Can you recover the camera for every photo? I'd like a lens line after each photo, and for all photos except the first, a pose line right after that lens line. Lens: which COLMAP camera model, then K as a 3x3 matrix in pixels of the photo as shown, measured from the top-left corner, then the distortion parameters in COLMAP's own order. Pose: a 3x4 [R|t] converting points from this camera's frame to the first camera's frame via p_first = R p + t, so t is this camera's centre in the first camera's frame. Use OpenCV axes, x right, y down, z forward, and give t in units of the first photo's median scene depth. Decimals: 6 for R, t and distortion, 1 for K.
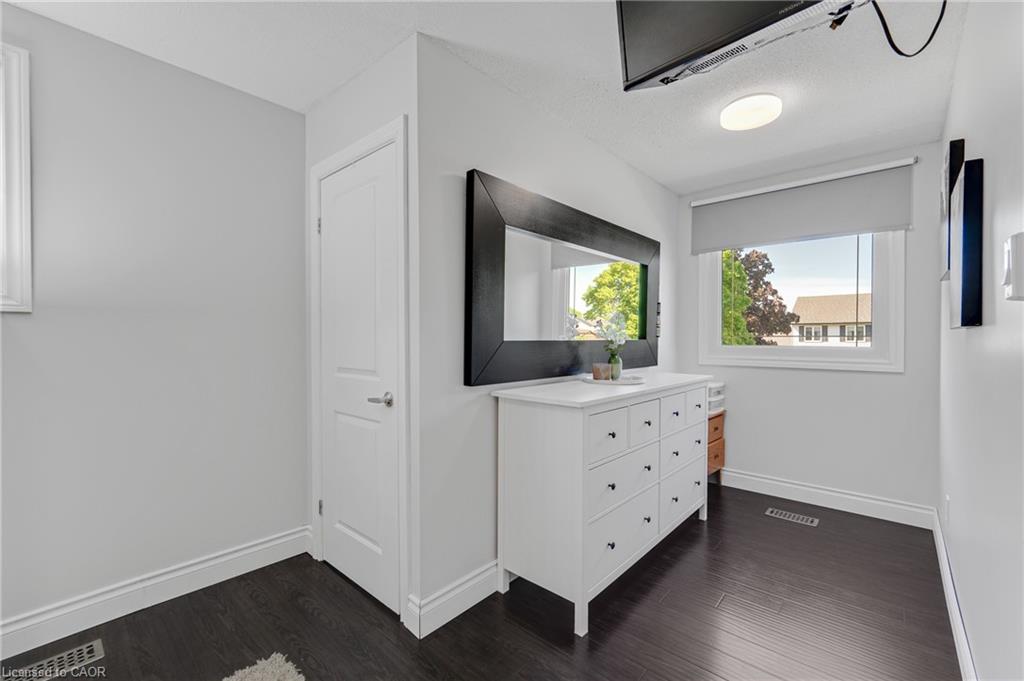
lens RADIAL K [[423.8, 0, 507.2], [0, 423.8, 338.9], [0, 0, 1]] dist [-0.003727, -0.000350]
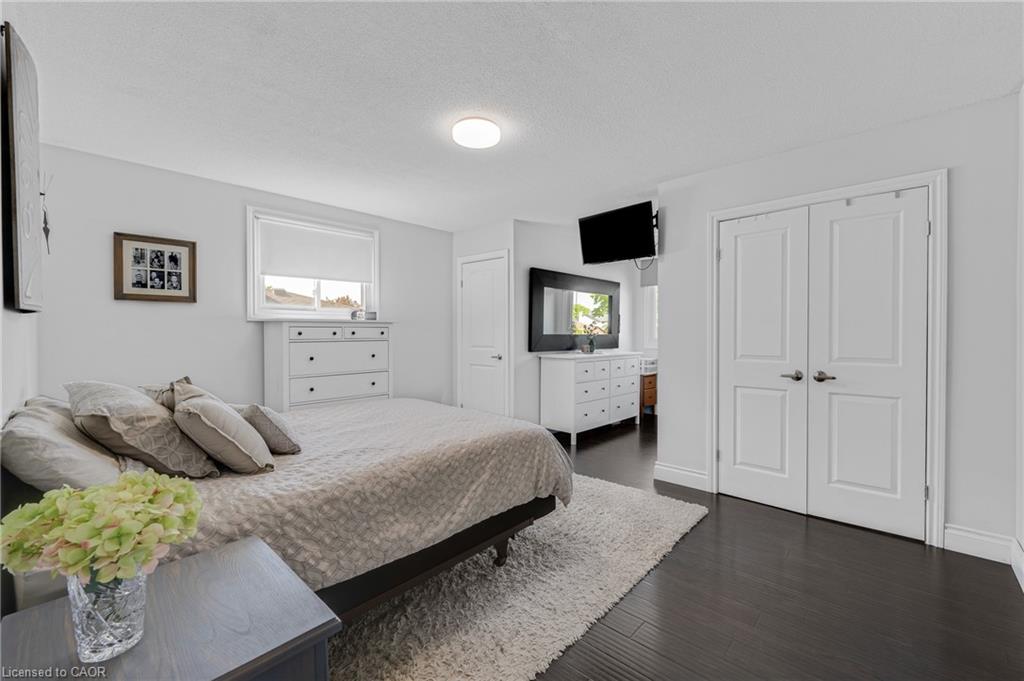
lens RADIAL K [[423.8, 0, 520.5], [0, 423.8, 337.4], [0, 0, 1]] dist [-0.003727, -0.000350]
pose [[0.999965, 0.004500, 0.007066, -0.125145], [-0.004557, 0.999957, 0.008099, 0.002374], [-0.007030, -0.008131, 0.999942, -1.152265]]
